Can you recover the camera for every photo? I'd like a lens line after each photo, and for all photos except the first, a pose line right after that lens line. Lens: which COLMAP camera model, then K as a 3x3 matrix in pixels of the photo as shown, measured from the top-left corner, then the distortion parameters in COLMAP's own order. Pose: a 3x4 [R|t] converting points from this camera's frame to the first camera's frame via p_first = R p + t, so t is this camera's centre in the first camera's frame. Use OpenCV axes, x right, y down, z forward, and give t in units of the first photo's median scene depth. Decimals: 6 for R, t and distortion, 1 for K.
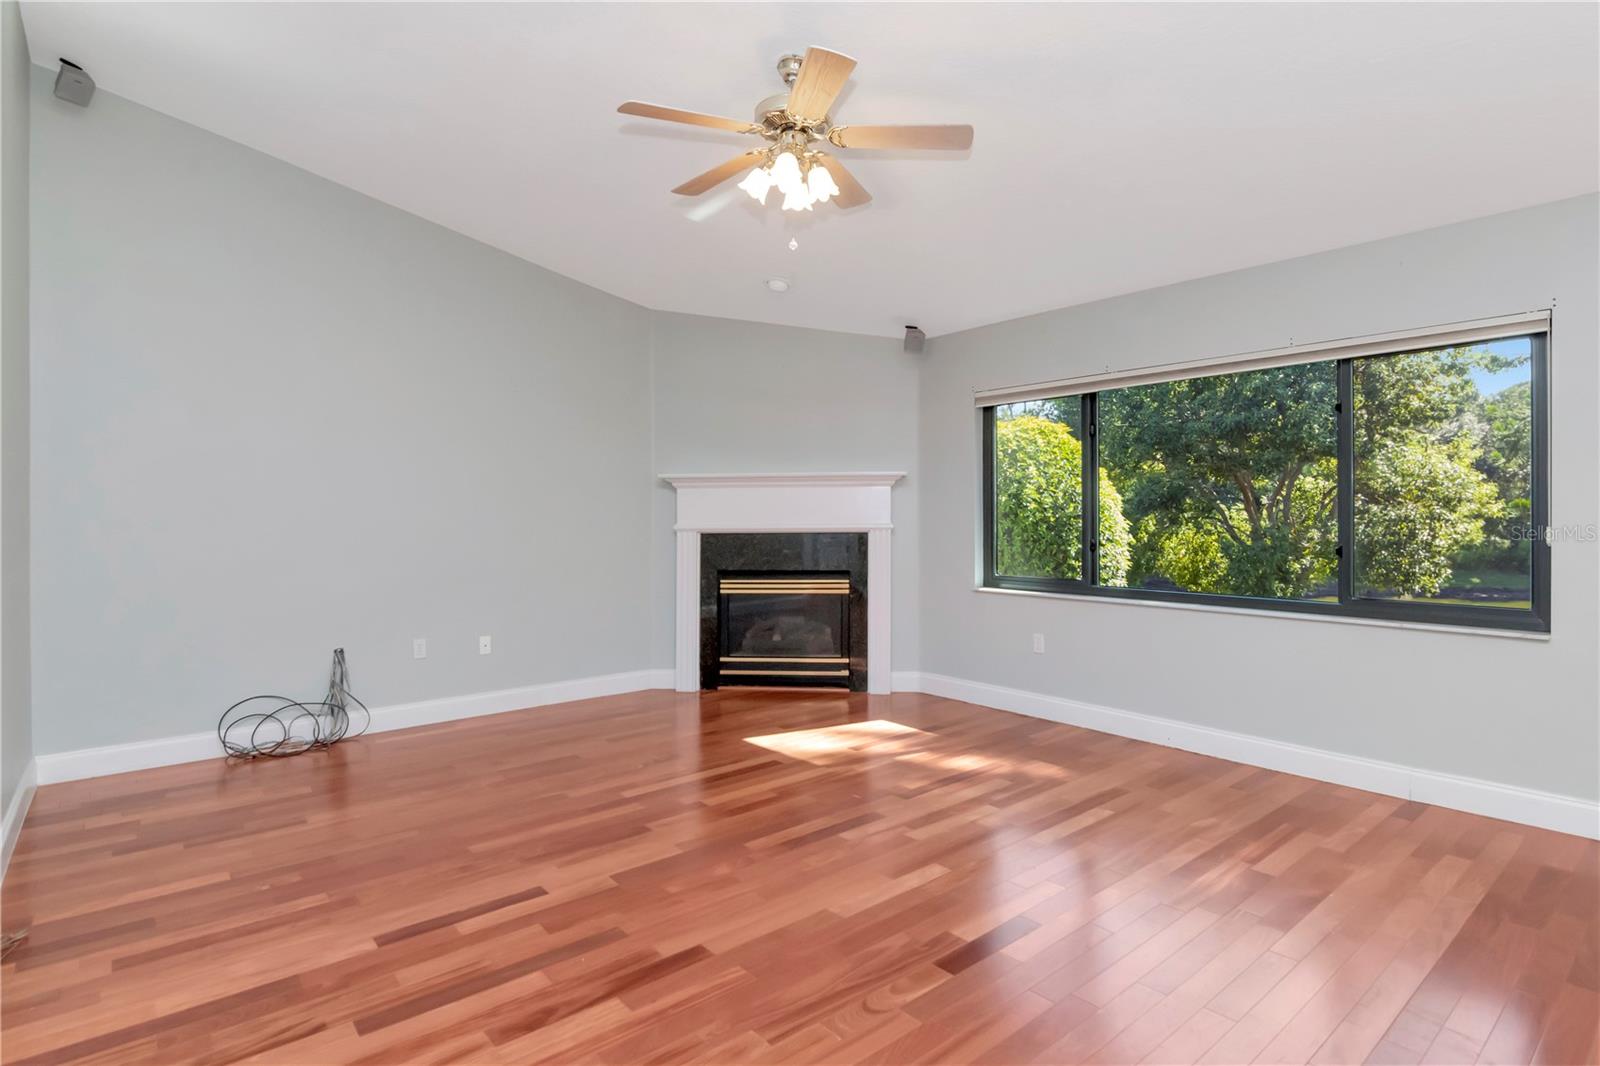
lens RADIAL K [[826.5, 0, 799.3], [0, 826.5, 522.6], [0, 0, 1]] dist [-0.004303, -0.000379]
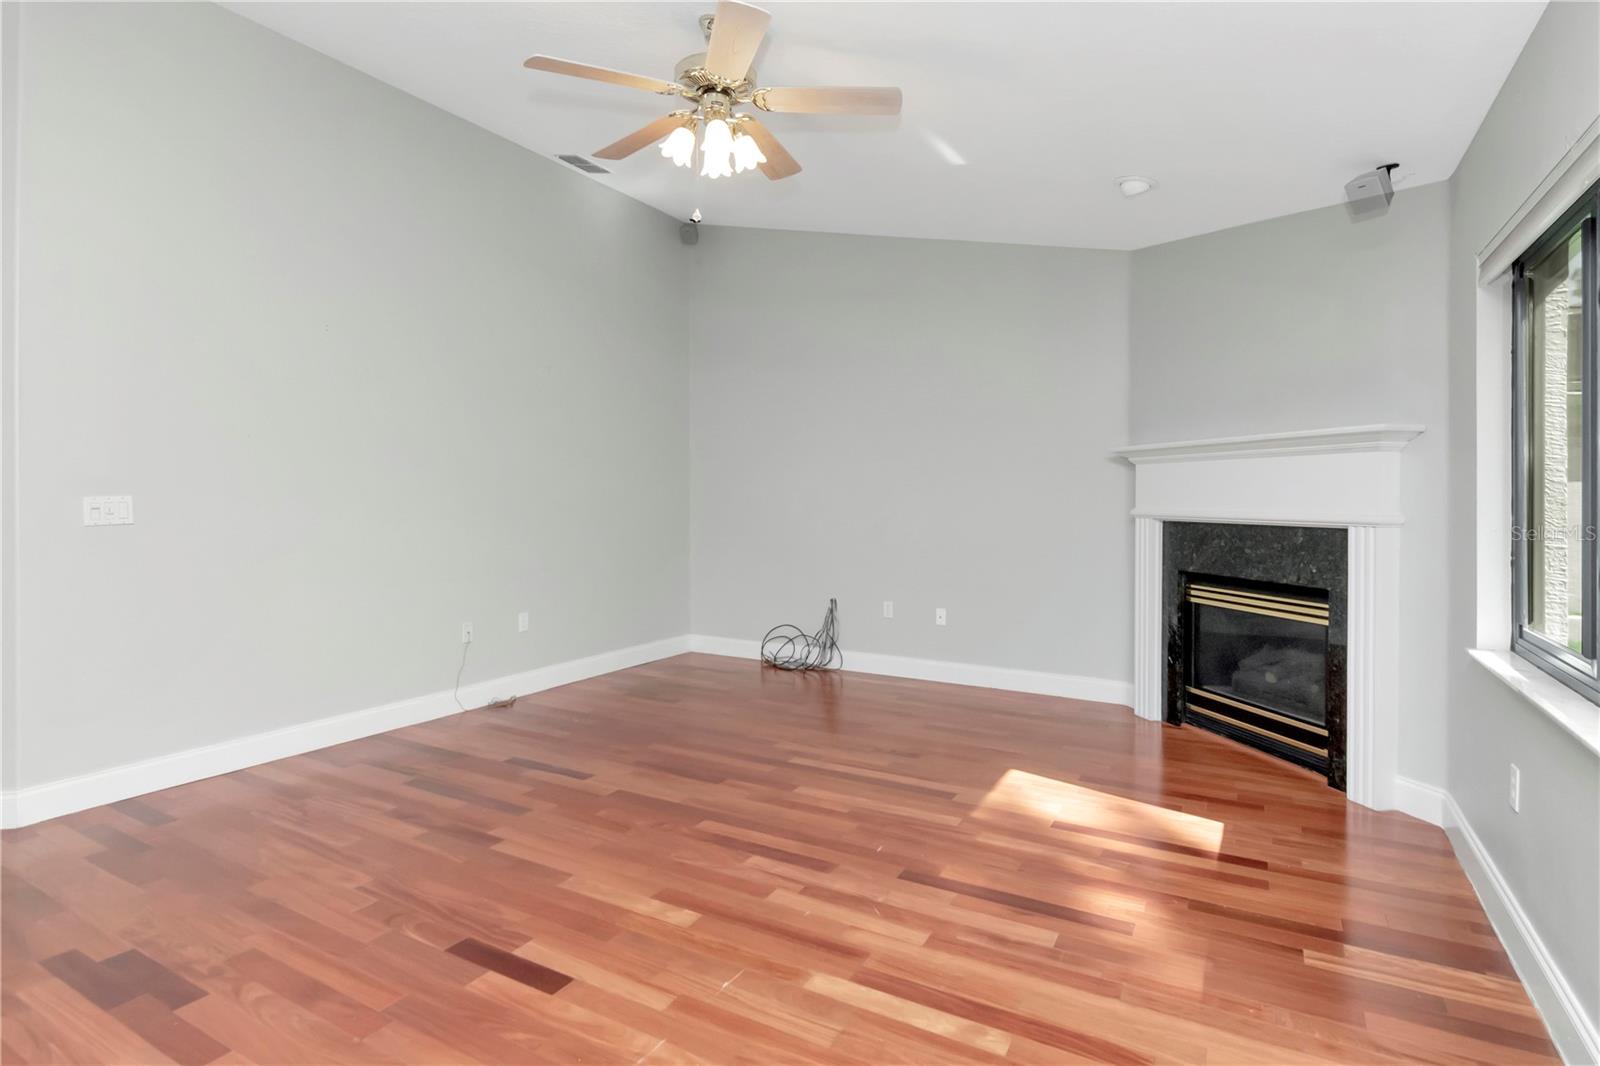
lens RADIAL K [[826.5, 0, 807.0], [0, 826.5, 516.5], [0, 0, 1]] dist [-0.004303, -0.000379]
pose [[0.352696, 0.032460, -0.935175, 0.722376], [-0.019385, 0.999437, 0.027380, -0.009104], [0.935537, 0.008471, 0.353127, 0.602019]]
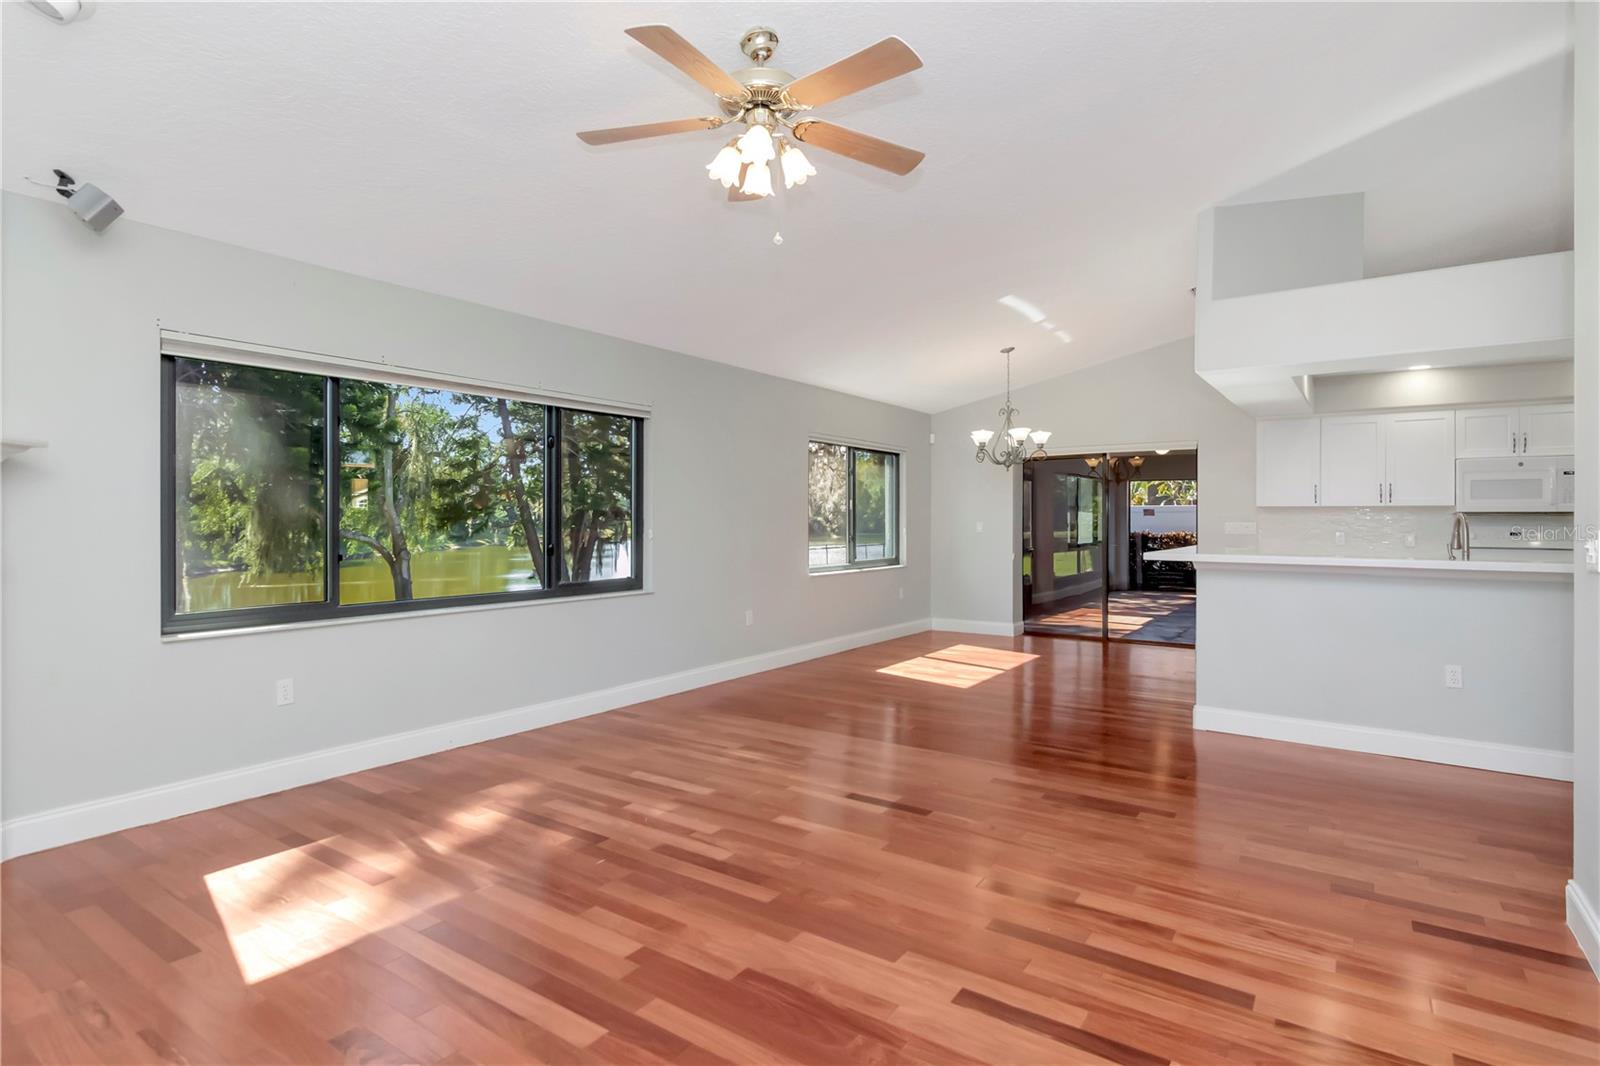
lens RADIAL K [[826.5, 0, 798.6], [0, 826.5, 529.5], [0, 0, 1]] dist [-0.004303, -0.000379]
pose [[-0.263281, -0.012338, 0.964640, -0.722824], [0.014162, 0.999761, 0.016653, -0.012165], [-0.964615, 0.018045, -0.263044, 0.946596]]
